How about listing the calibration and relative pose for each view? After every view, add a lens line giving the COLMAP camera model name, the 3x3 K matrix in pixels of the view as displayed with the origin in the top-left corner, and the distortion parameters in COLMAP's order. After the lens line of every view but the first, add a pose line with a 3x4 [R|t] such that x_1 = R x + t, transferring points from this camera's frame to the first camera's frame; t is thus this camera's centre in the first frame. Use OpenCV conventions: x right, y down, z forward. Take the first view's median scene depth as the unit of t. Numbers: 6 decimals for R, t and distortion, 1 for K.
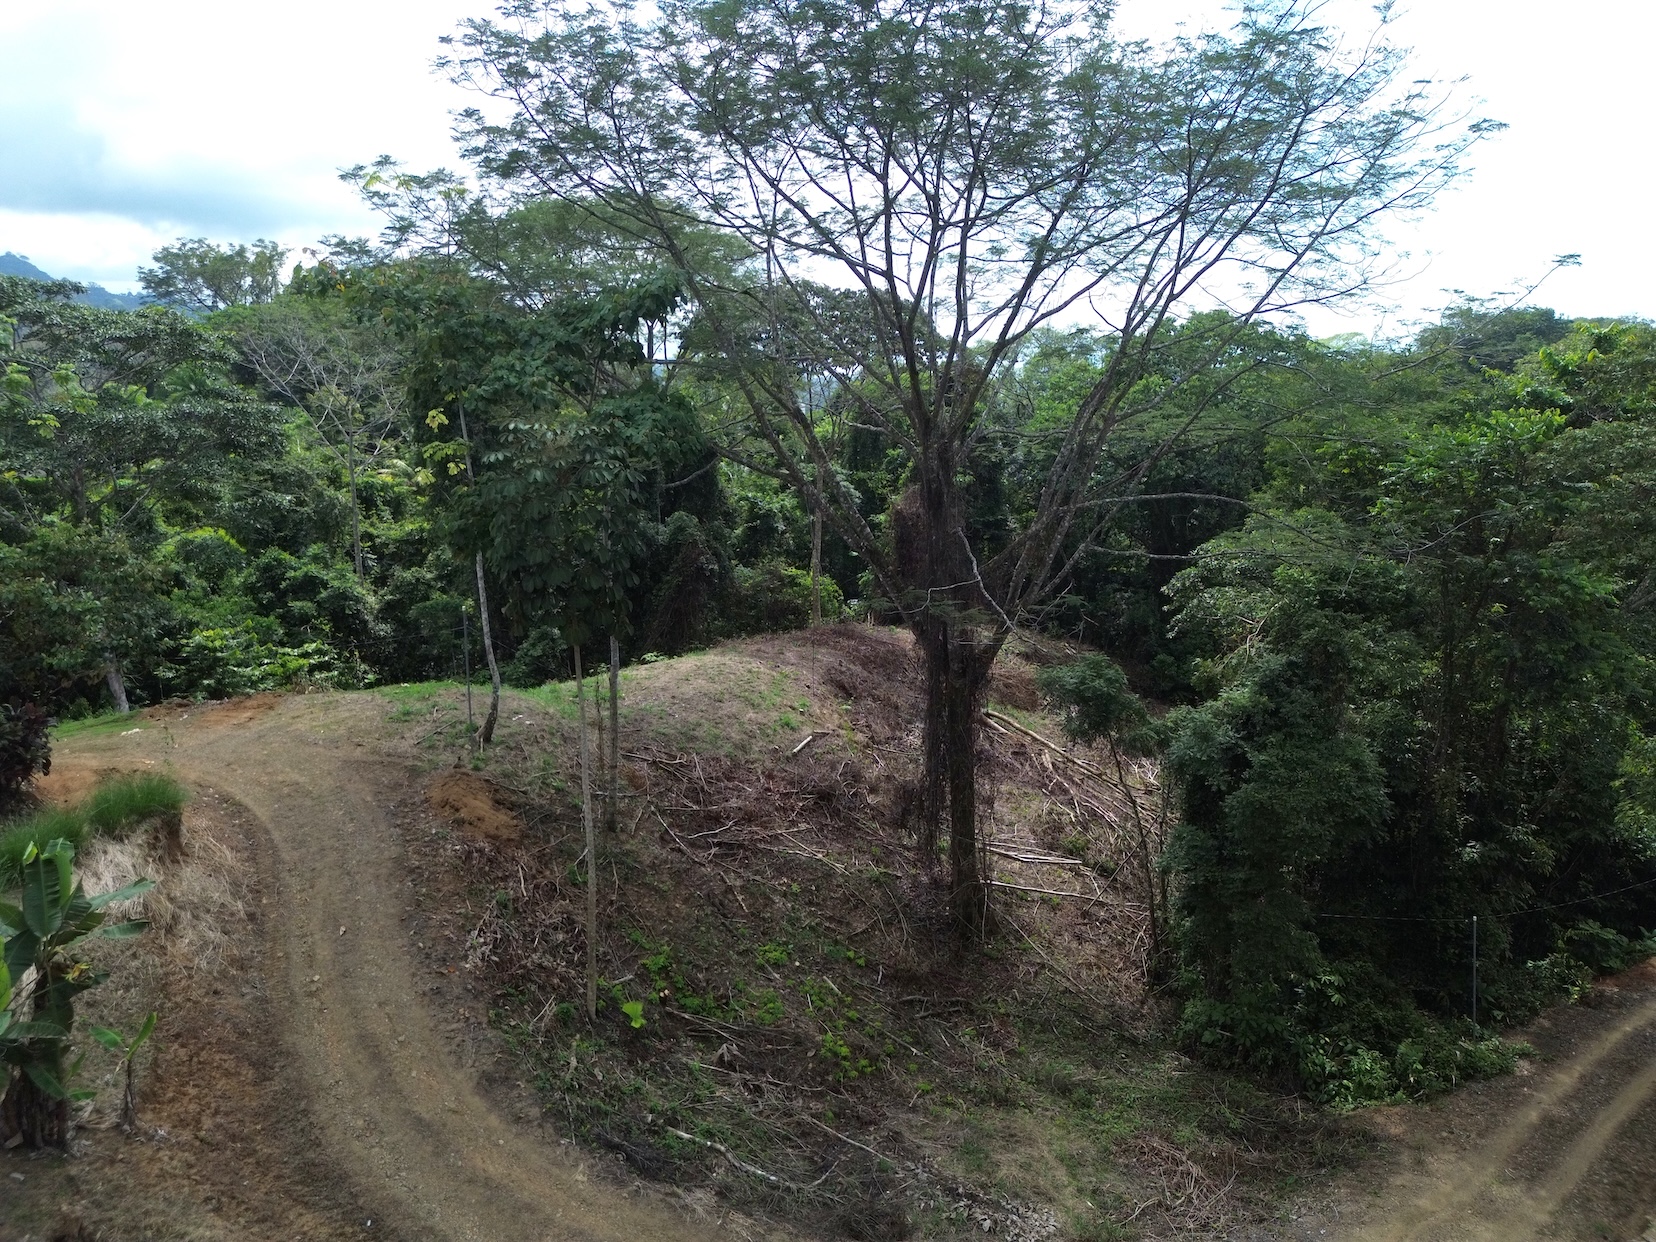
lens RADIAL K [[1156.8, 0, 843.4], [0, 1156.8, 612.1], [0, 0, 1]] dist [0.039073, -0.014729]
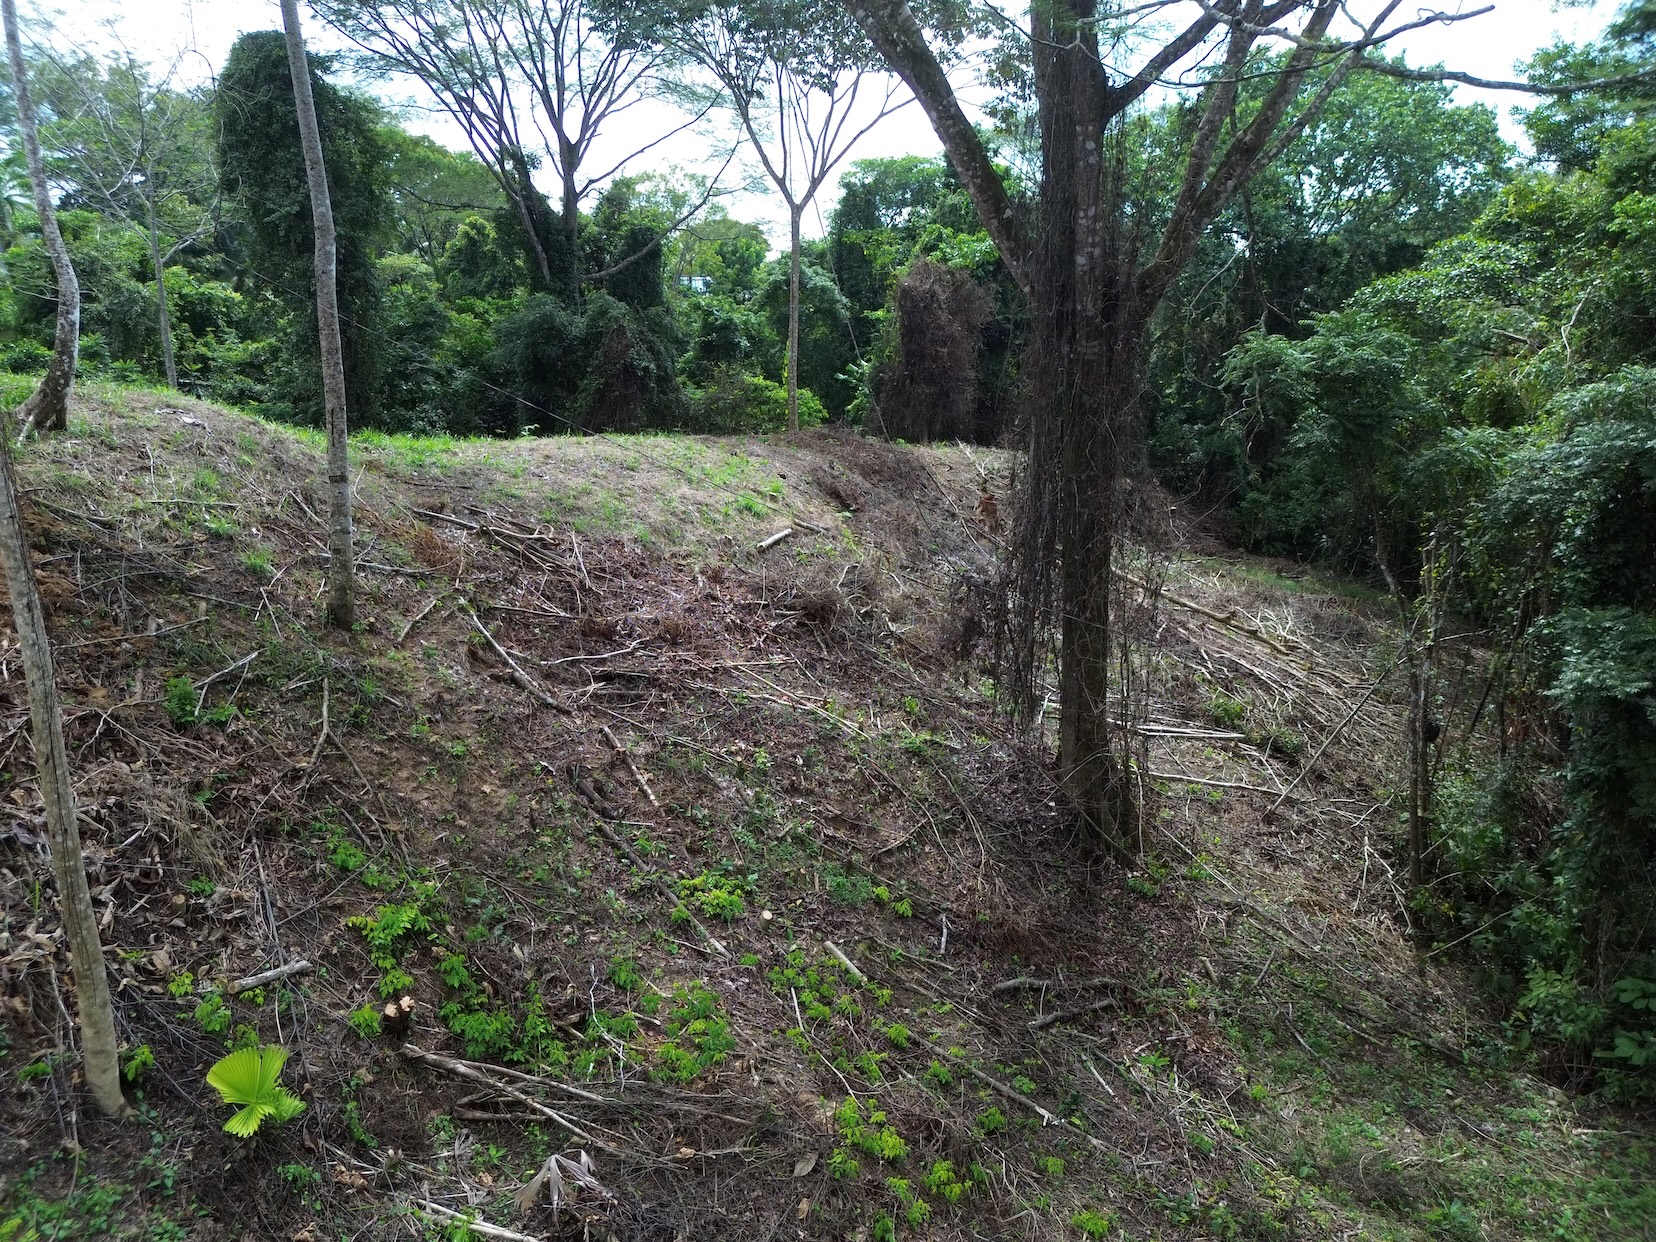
lens RADIAL K [[1156.8, 0, 820.1], [0, 1156.8, 632.3], [0, 0, 1]] dist [0.039073, -0.014729]
pose [[0.999906, -0.013682, 0.000212, -0.016354], [0.013636, 0.997573, 0.068284, 0.149830], [-0.001145, -0.068275, 0.997666, 0.513184]]
